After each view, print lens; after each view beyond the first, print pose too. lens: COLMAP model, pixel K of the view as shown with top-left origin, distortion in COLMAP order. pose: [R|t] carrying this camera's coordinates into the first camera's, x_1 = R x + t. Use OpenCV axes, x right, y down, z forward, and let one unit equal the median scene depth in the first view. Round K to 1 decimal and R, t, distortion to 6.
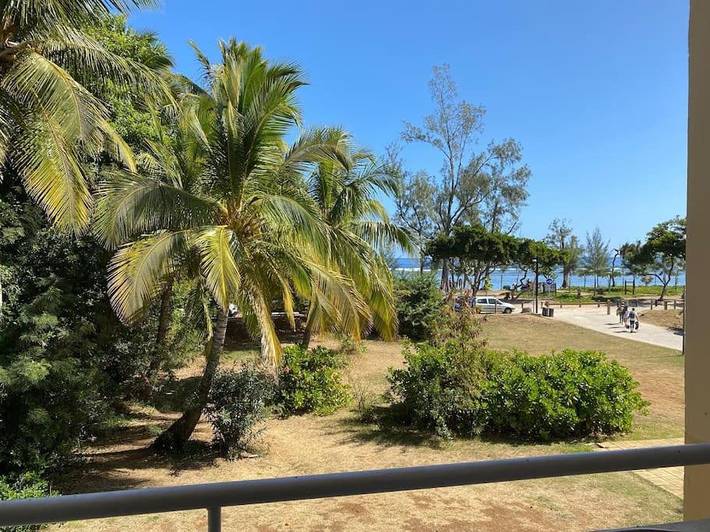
lens RADIAL K [[509.5, 0, 355.8], [0, 509.5, 270.6], [0, 0, 1]] dist [0.058340, -0.077145]
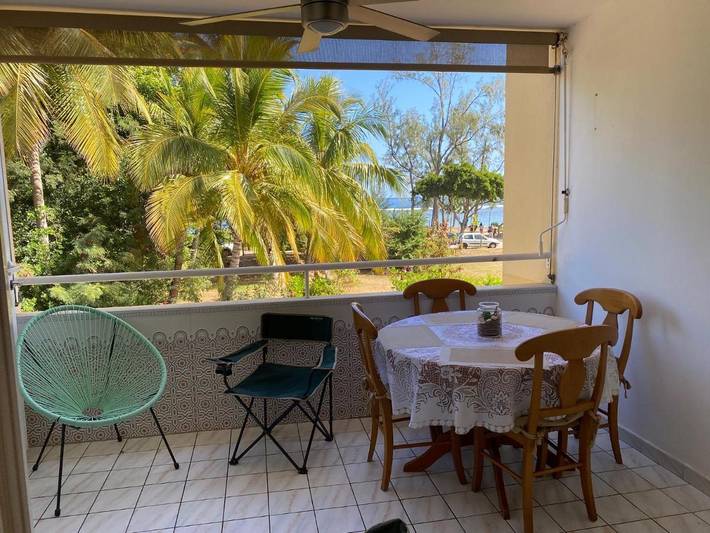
lens RADIAL K [[509.5, 0, 355.8], [0, 509.5, 271.1], [0, 0, 1]] dist [0.058340, -0.077145]
pose [[0.999767, -0.018115, 0.011752, 0.000404], [0.016623, 0.993041, 0.116586, 0.005840], [-0.013782, -0.116364, 0.993111, -0.127392]]
